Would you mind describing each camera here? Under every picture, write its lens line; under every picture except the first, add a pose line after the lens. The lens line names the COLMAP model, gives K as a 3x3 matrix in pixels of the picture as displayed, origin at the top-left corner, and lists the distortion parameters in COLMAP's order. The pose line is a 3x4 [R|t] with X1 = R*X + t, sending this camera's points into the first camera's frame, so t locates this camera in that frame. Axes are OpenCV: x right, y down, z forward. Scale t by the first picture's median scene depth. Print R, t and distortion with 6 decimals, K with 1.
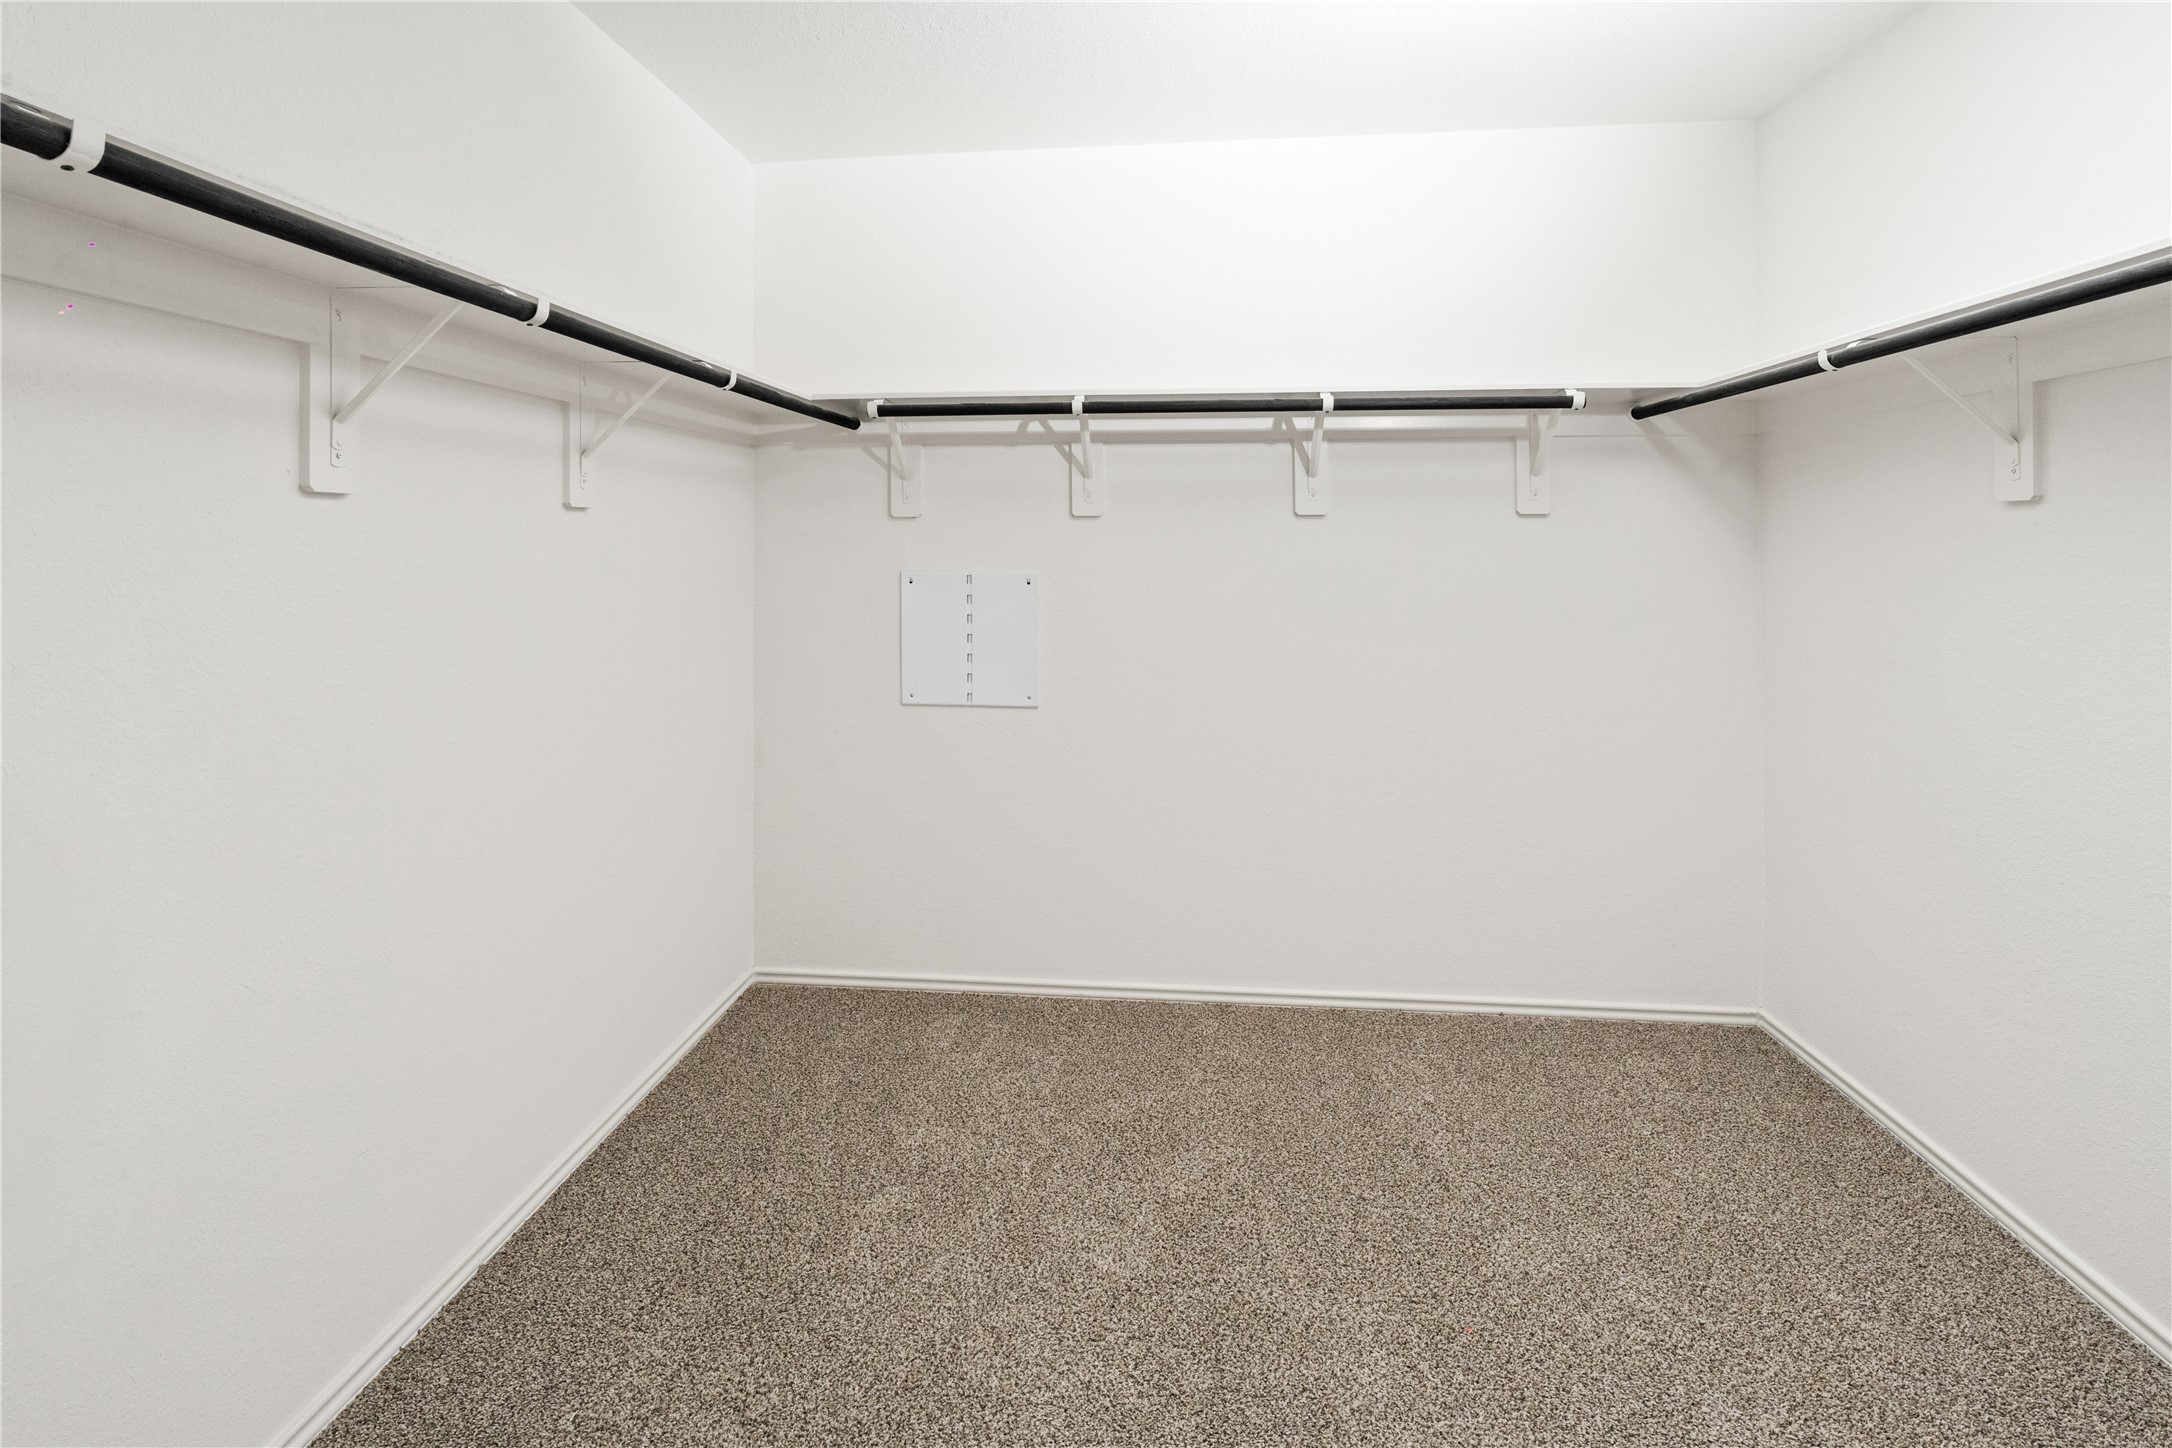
lens RADIAL K [[1022.5, 0, 1090.6], [0, 1022.5, 568.6], [0, 0, 1]] dist [-0.001477, -0.000151]
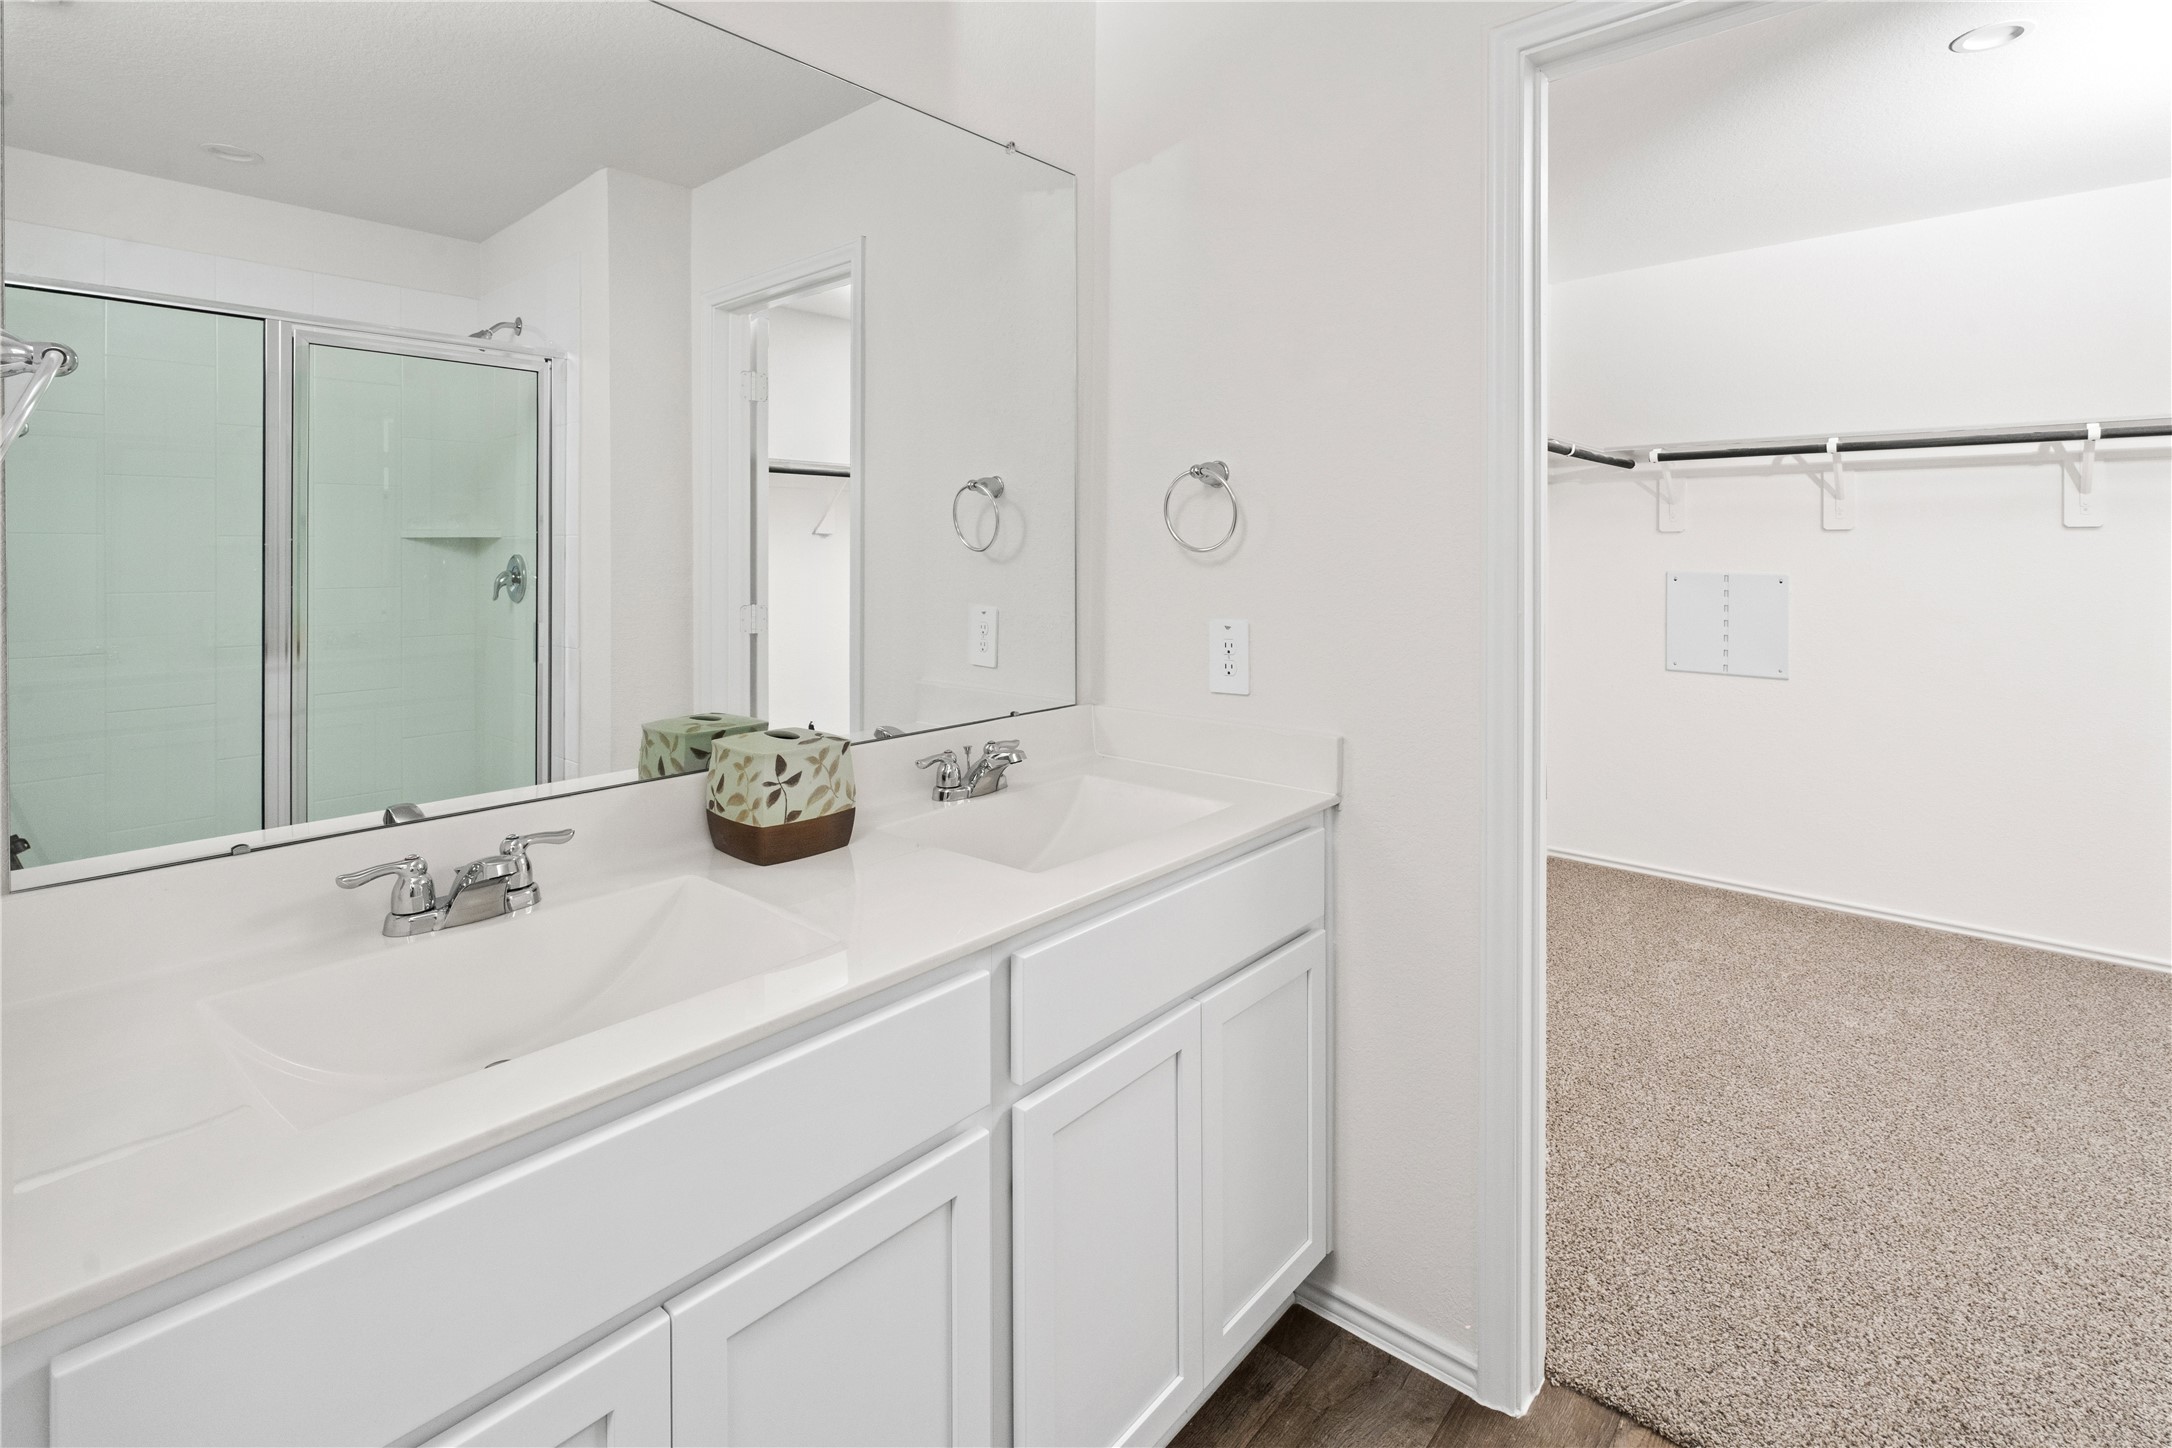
lens RADIAL K [[1022.5, 0, 1090.6], [0, 1022.5, 568.6], [0, 0, 1]] dist [-0.001477, -0.000151]
pose [[0.812105, 0.012300, -0.583381, -0.016772], [-0.017684, 0.999837, -0.003537, 0.017423], [0.583243, 0.013189, 0.812191, -0.558906]]
